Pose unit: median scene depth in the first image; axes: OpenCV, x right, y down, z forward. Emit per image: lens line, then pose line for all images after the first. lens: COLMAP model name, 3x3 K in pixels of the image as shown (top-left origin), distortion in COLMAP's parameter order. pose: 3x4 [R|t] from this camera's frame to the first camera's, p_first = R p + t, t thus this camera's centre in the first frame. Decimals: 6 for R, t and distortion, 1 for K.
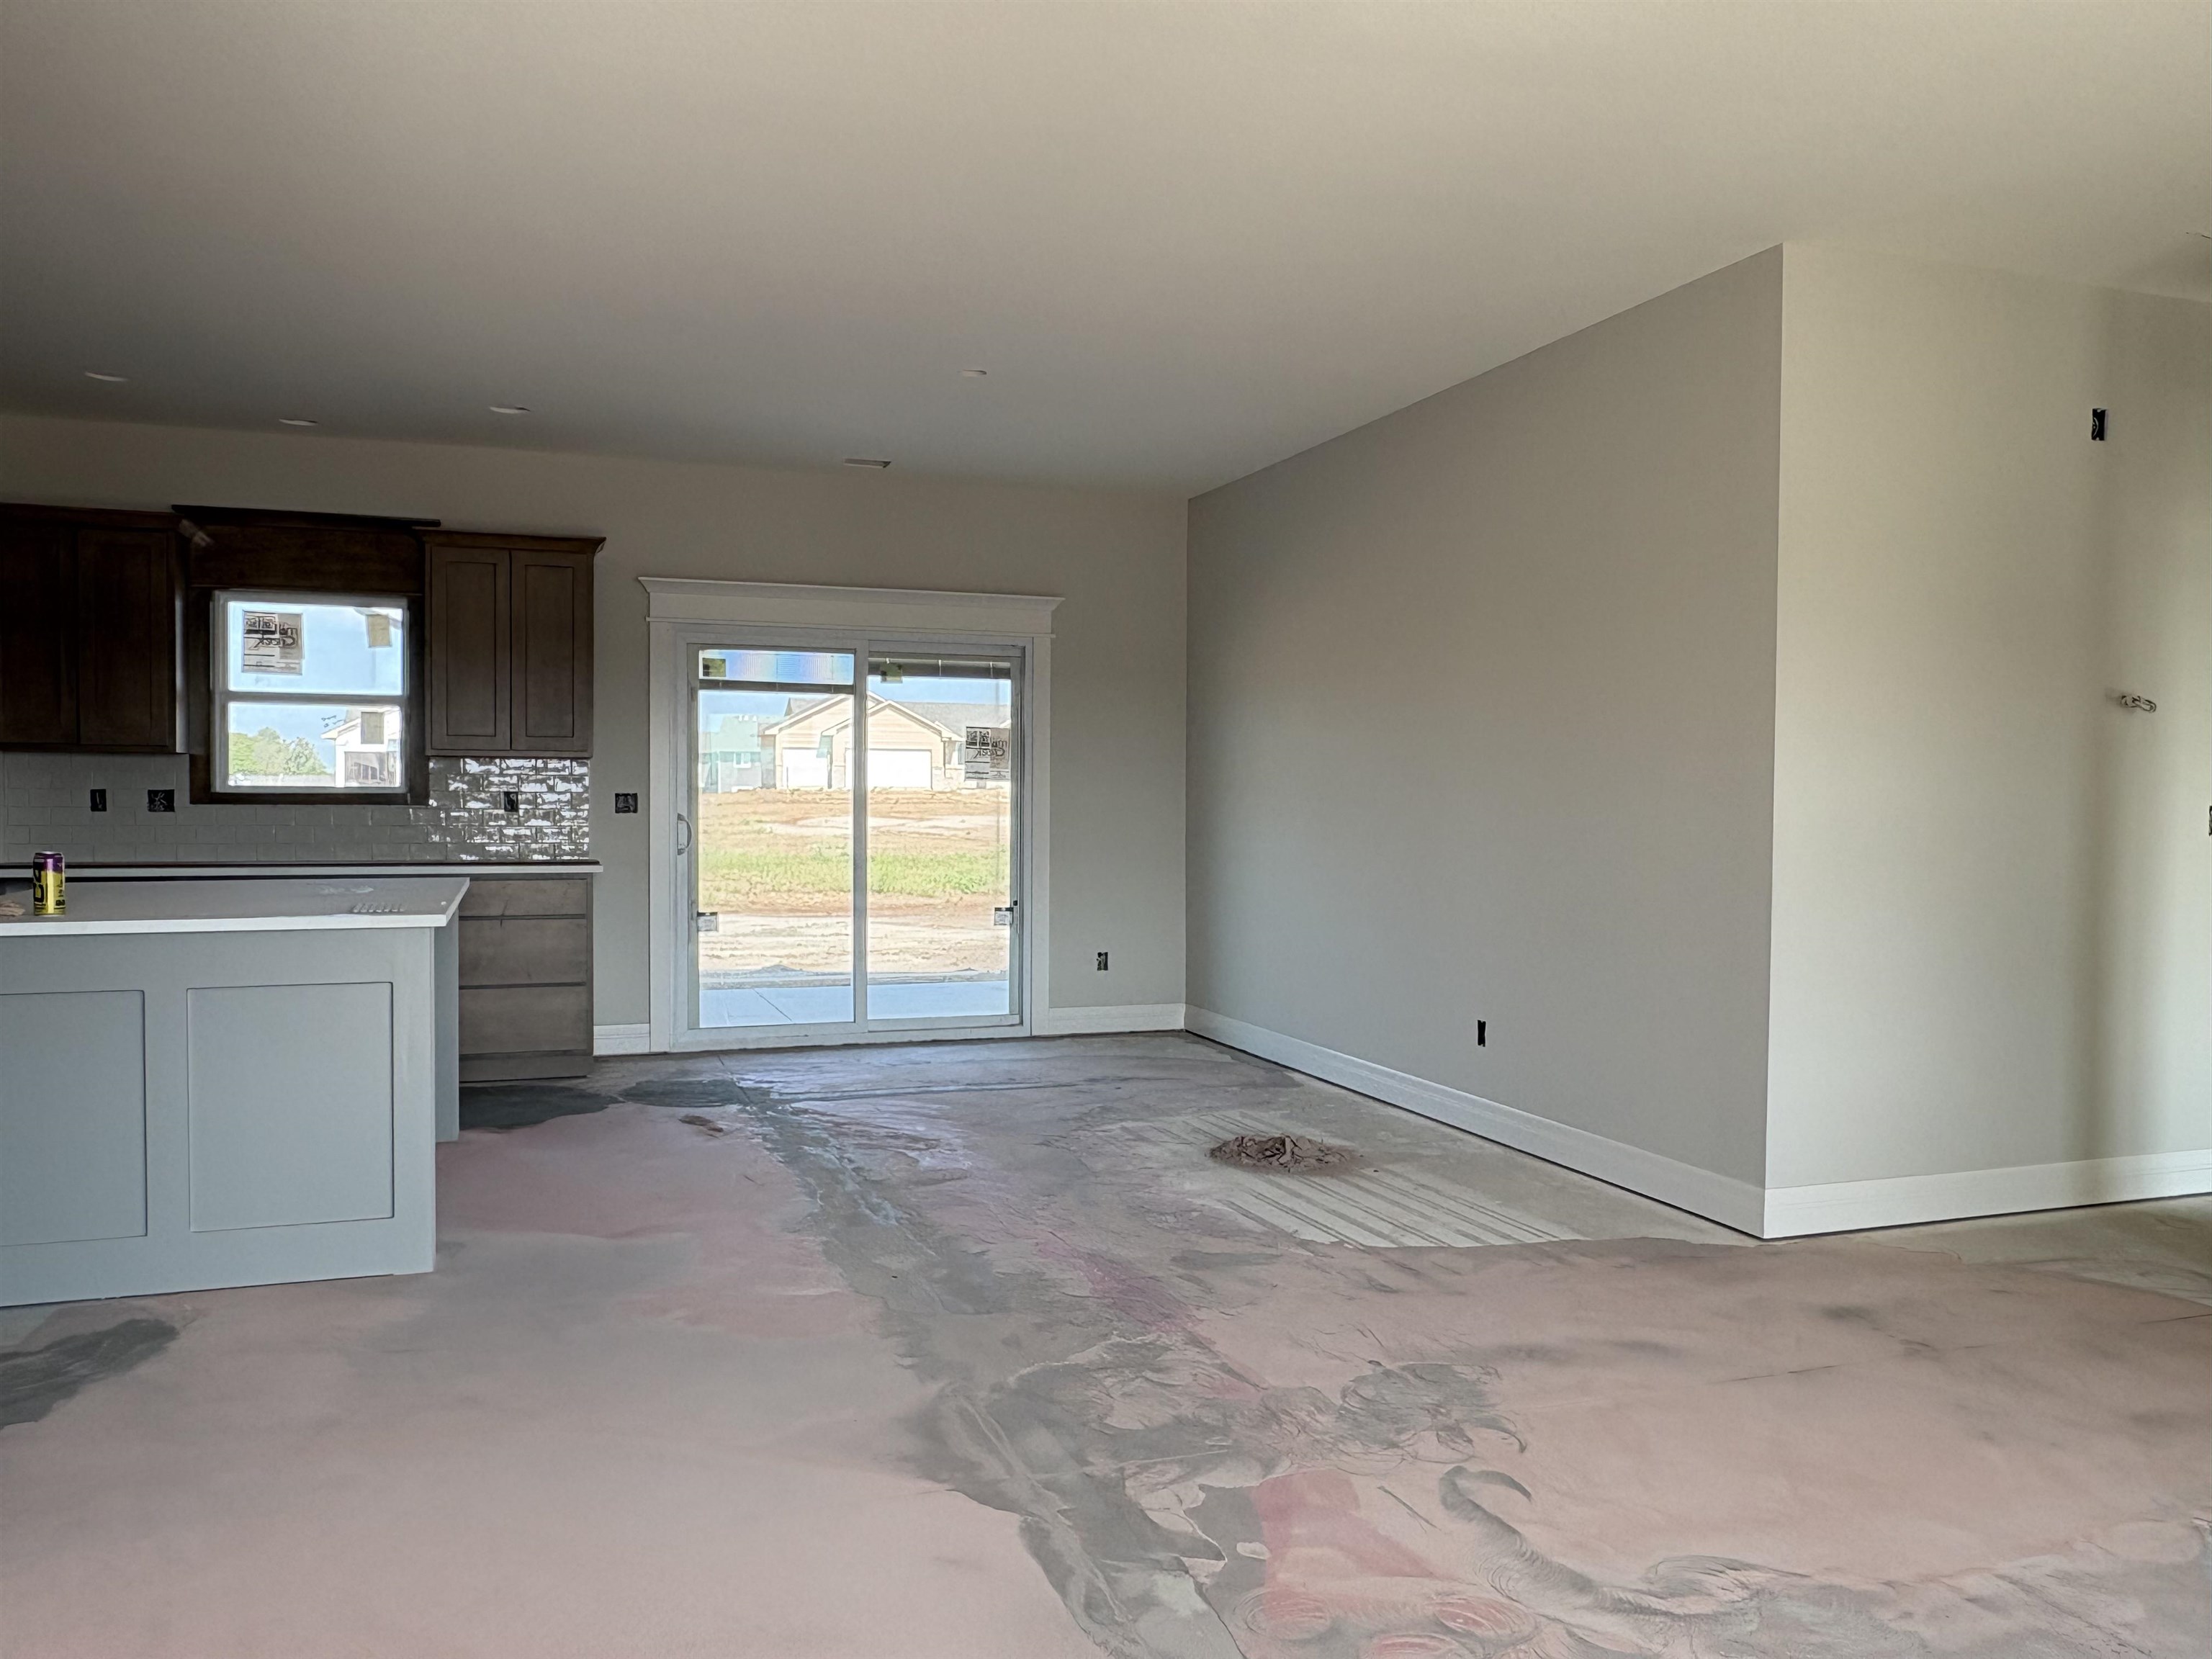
lens RADIAL K [[1616.8, 0, 1106.0], [0, 1616.8, 829.5], [0, 0, 1]] dist [-0.002487, 0.001540]
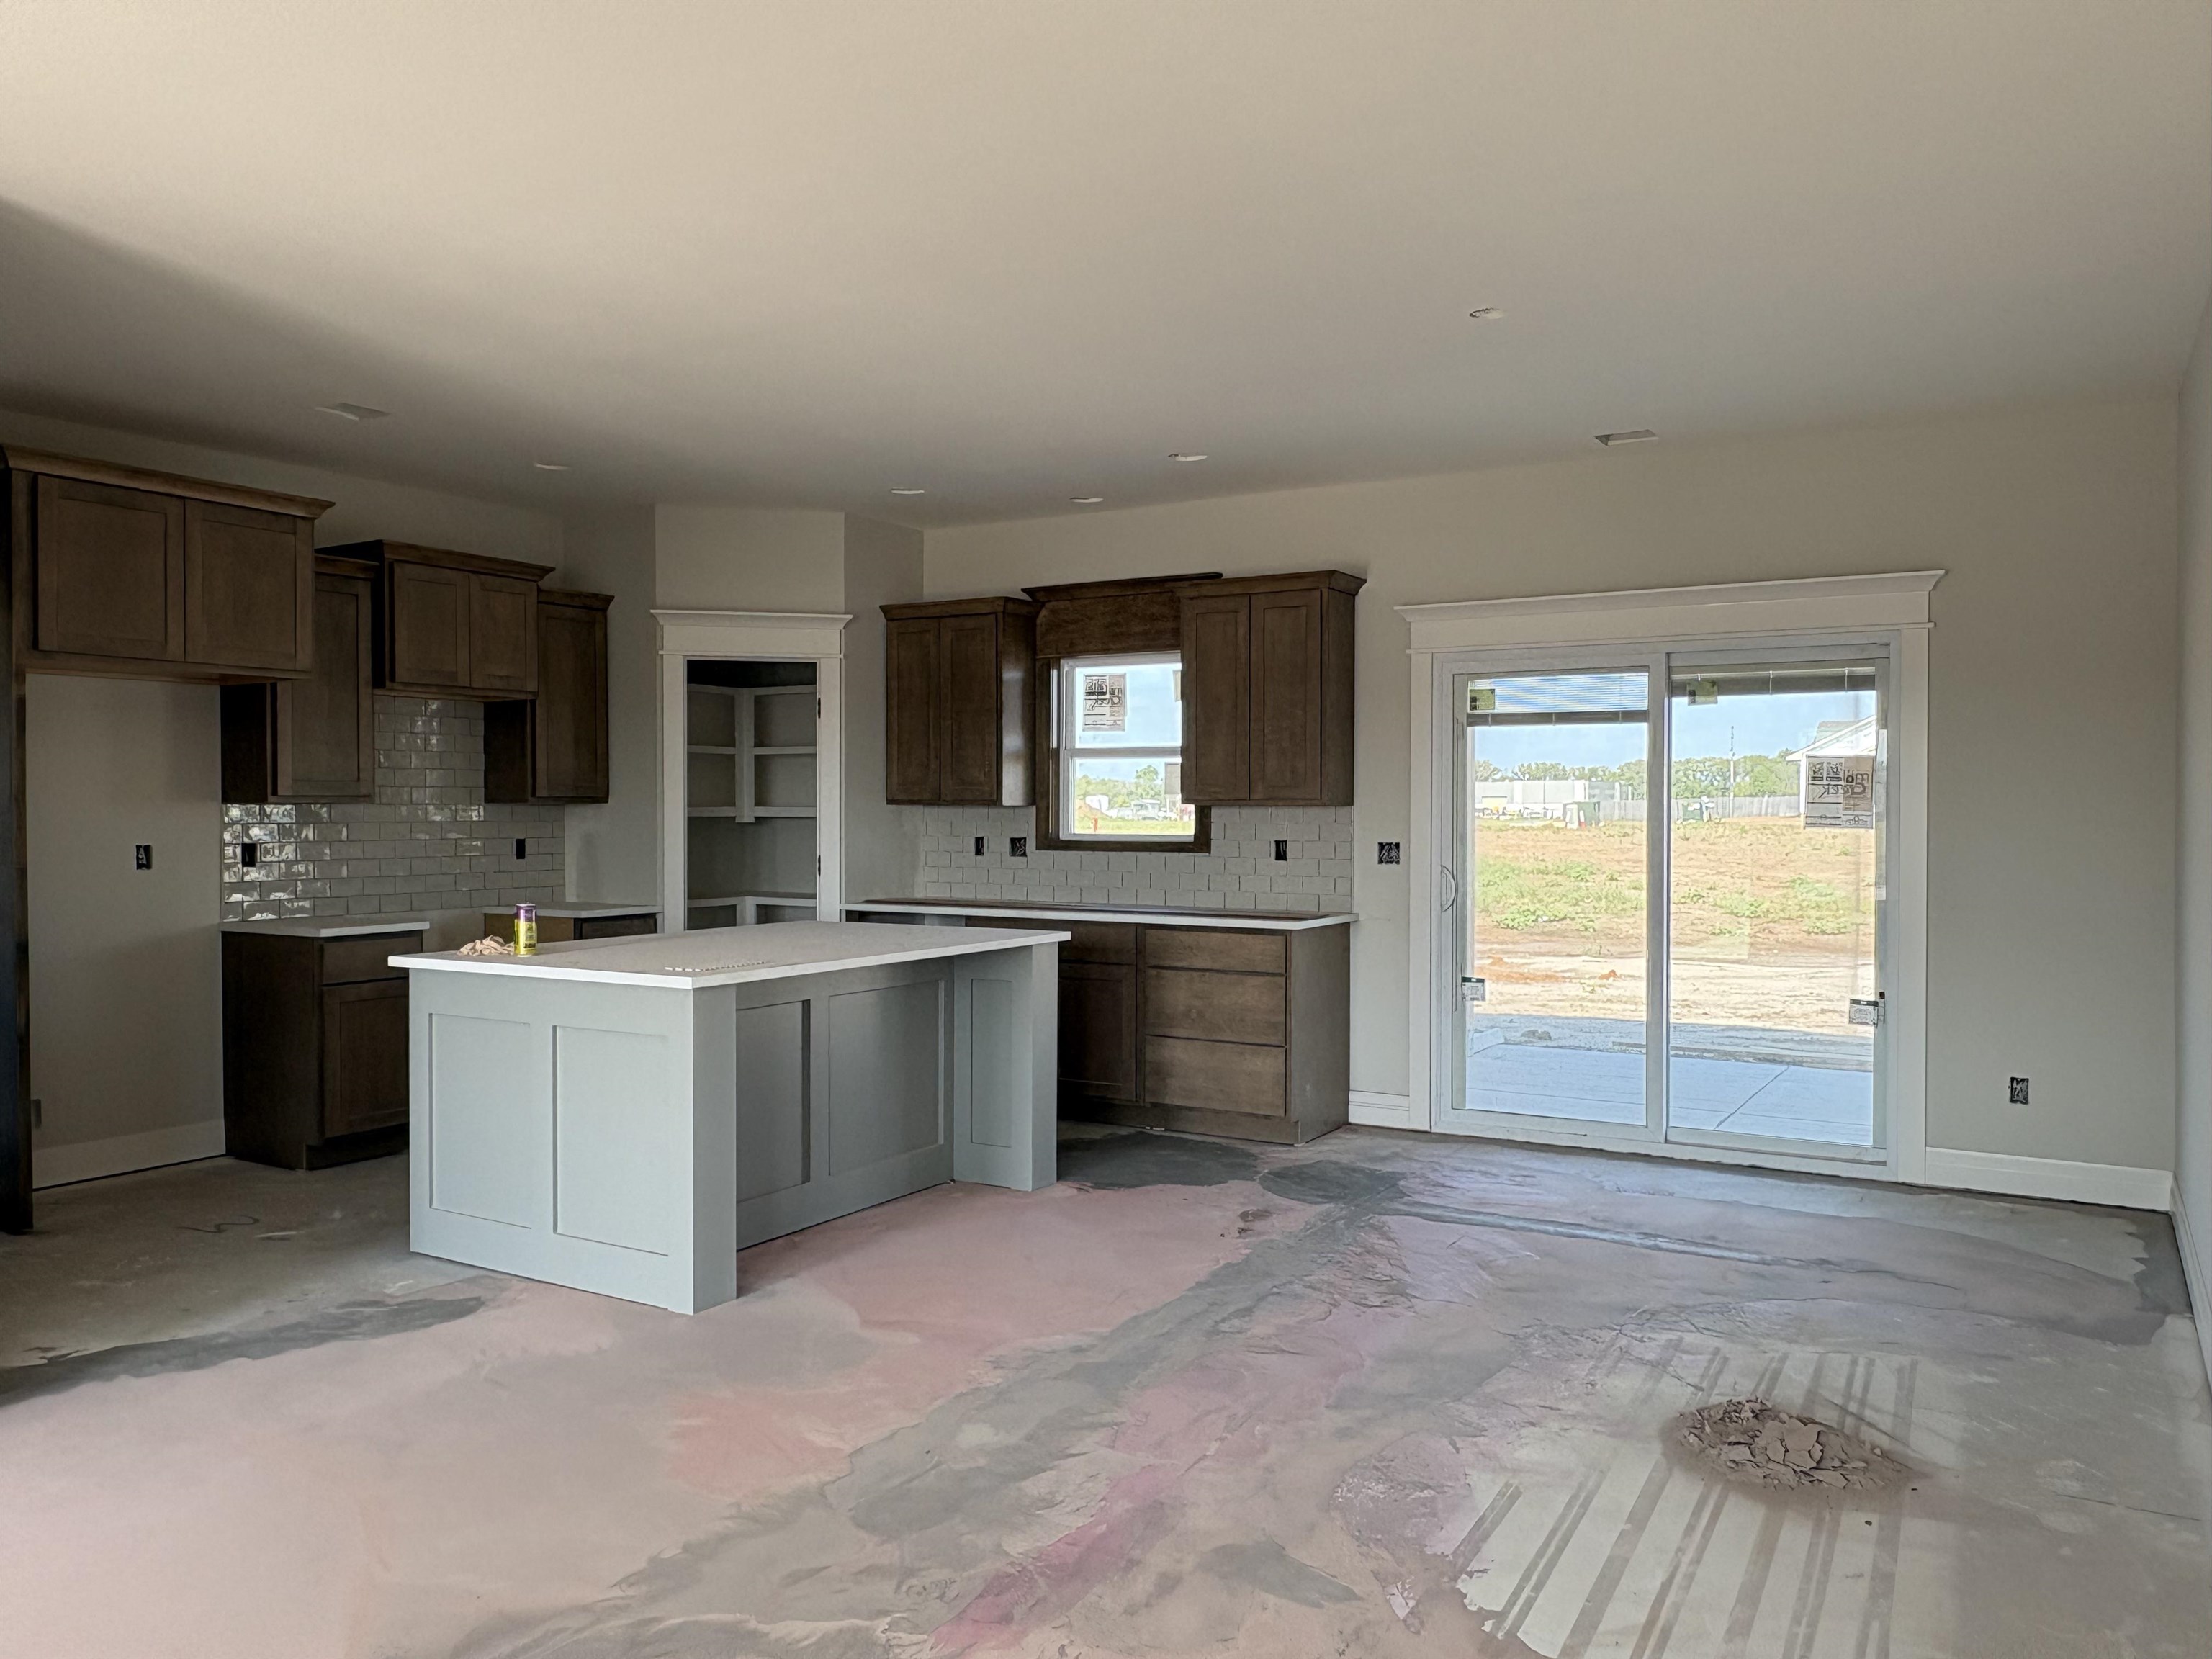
lens RADIAL K [[1616.8, 0, 1106.0], [0, 1616.8, 829.5], [0, 0, 1]] dist [-0.002487, 0.001540]
pose [[0.636815, 0.004790, -0.771002, 0.328584], [-0.013679, 0.999893, -0.005086, -0.024325], [0.770896, 0.013786, 0.636812, 0.307054]]
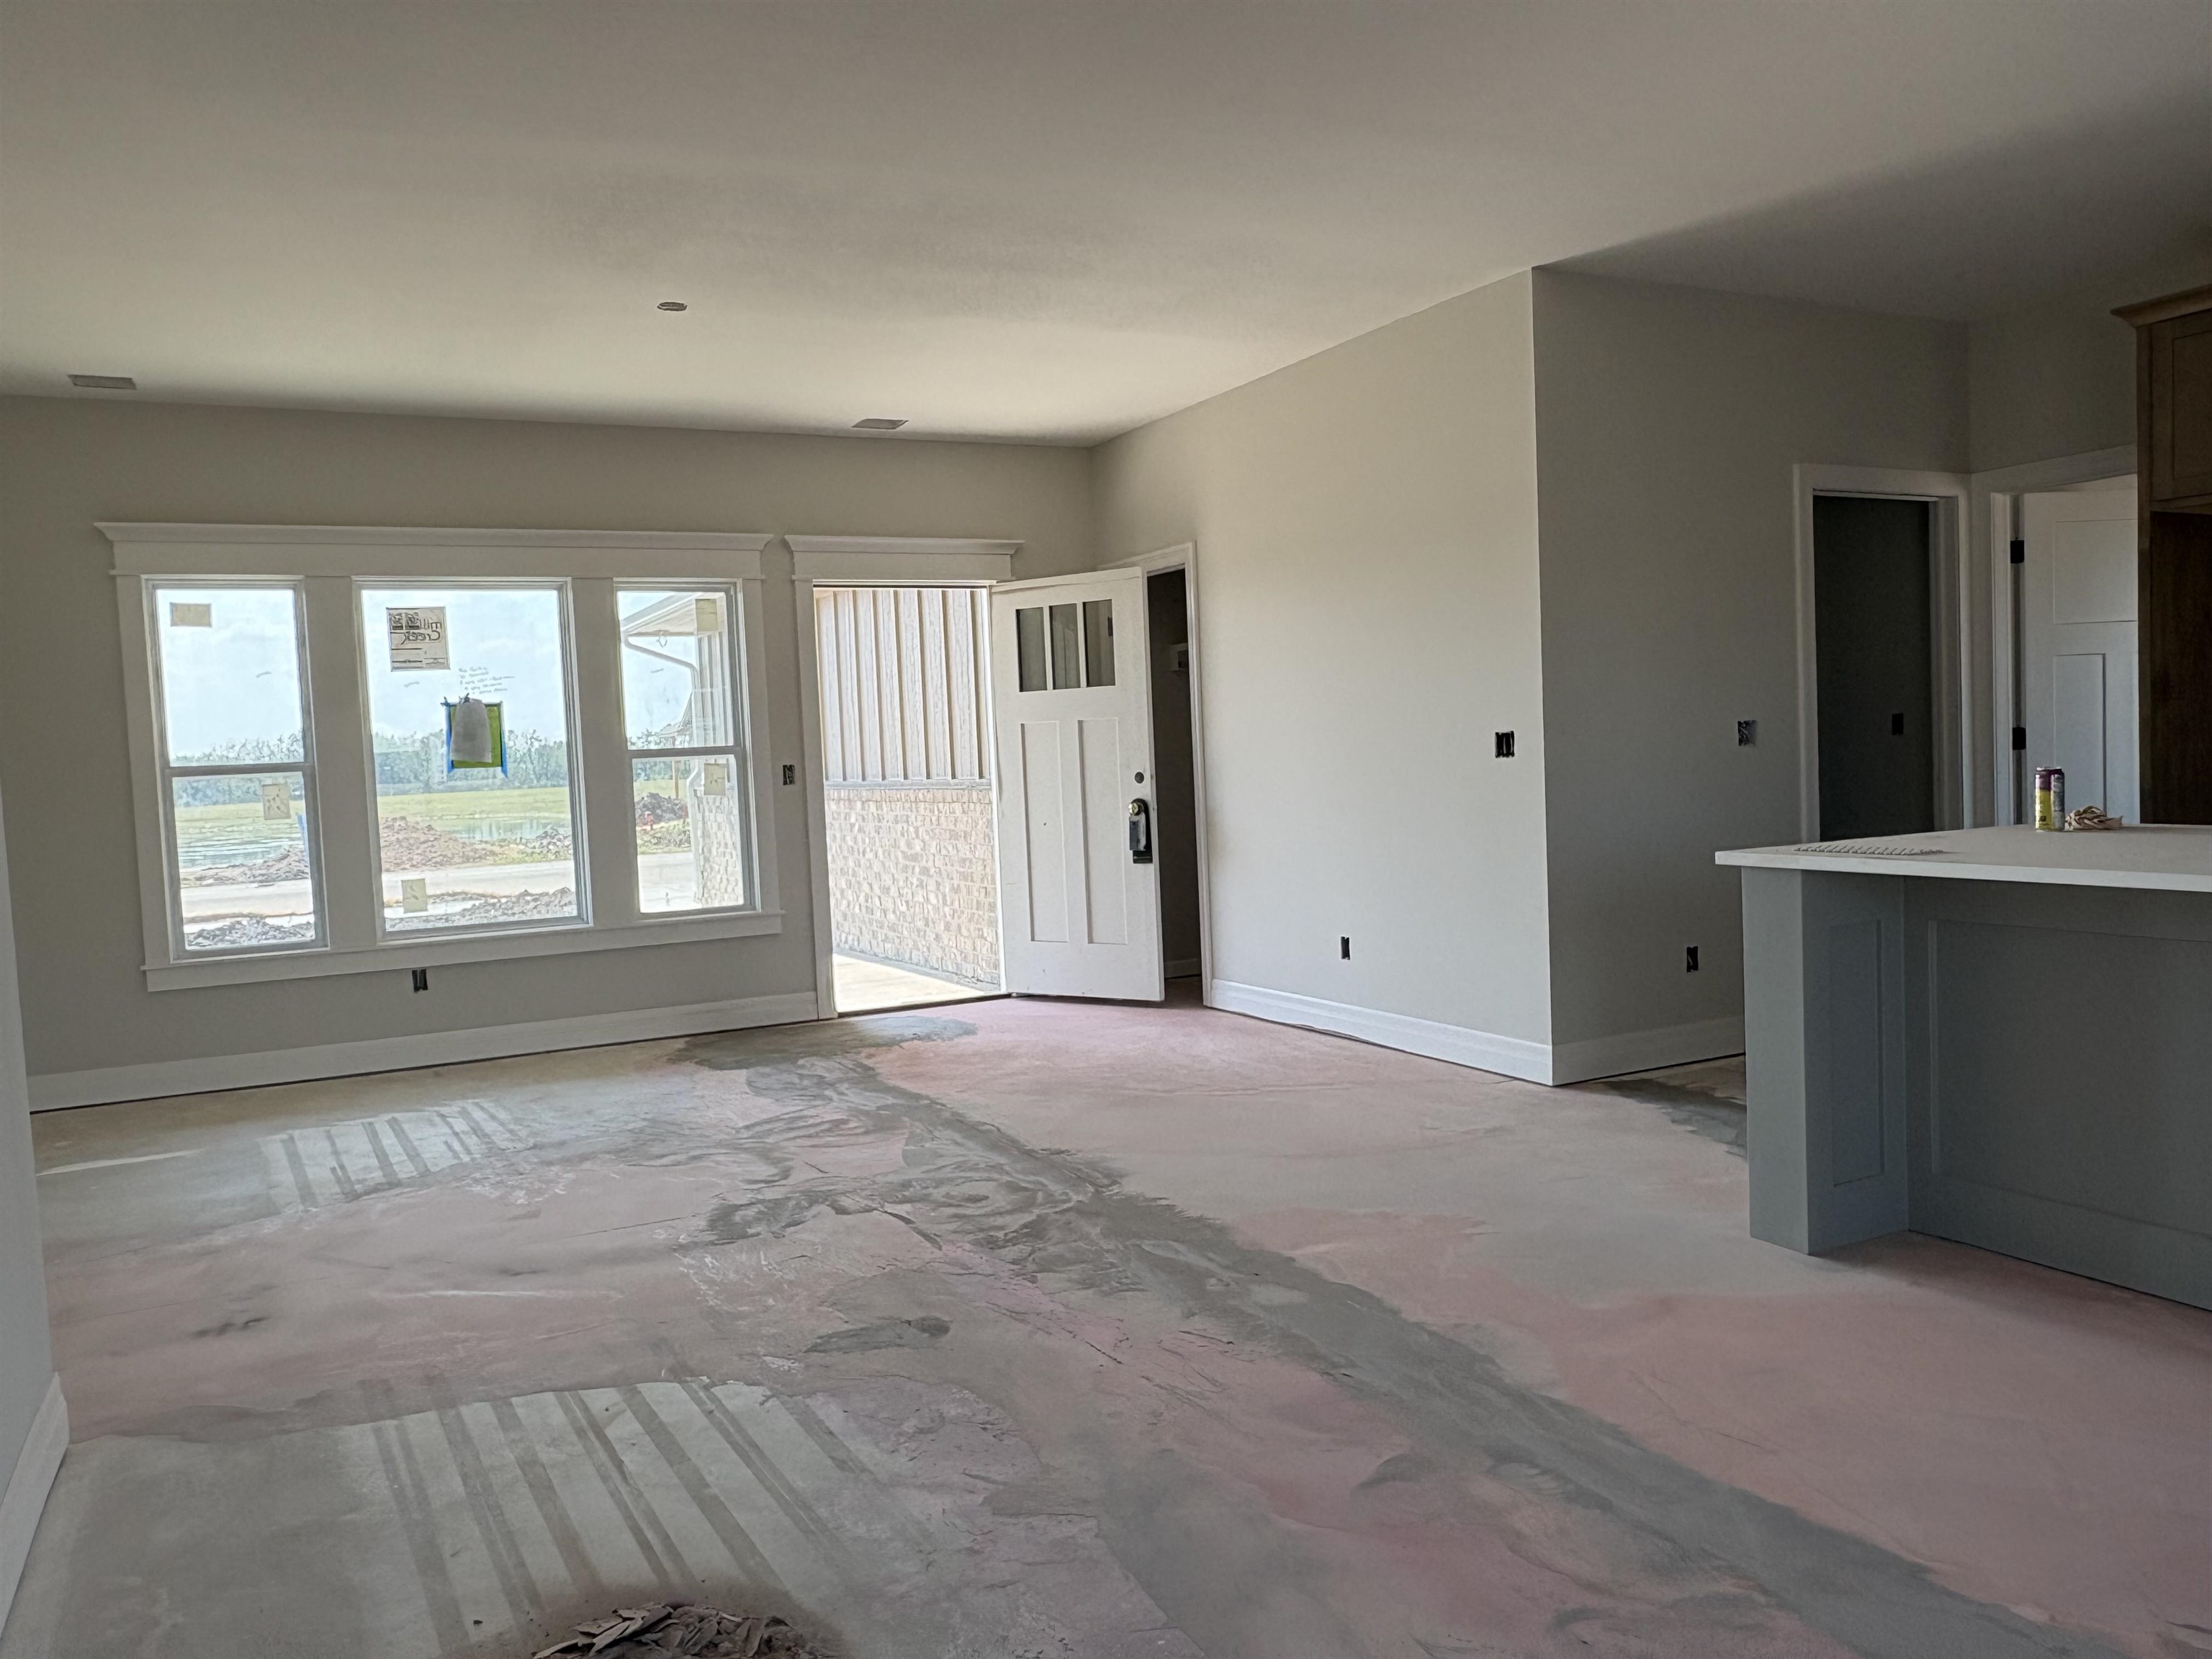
lens RADIAL K [[1638.9, 0, 1106.0], [0, 1638.9, 829.5], [0, 0, 1]] dist [-0.005784, -0.001508]
pose [[-0.990945, 0.041545, -0.127676, 0.034136], [0.032650, 0.996942, 0.070993, -0.022102], [0.130235, 0.066182, -0.989272, 1.079127]]
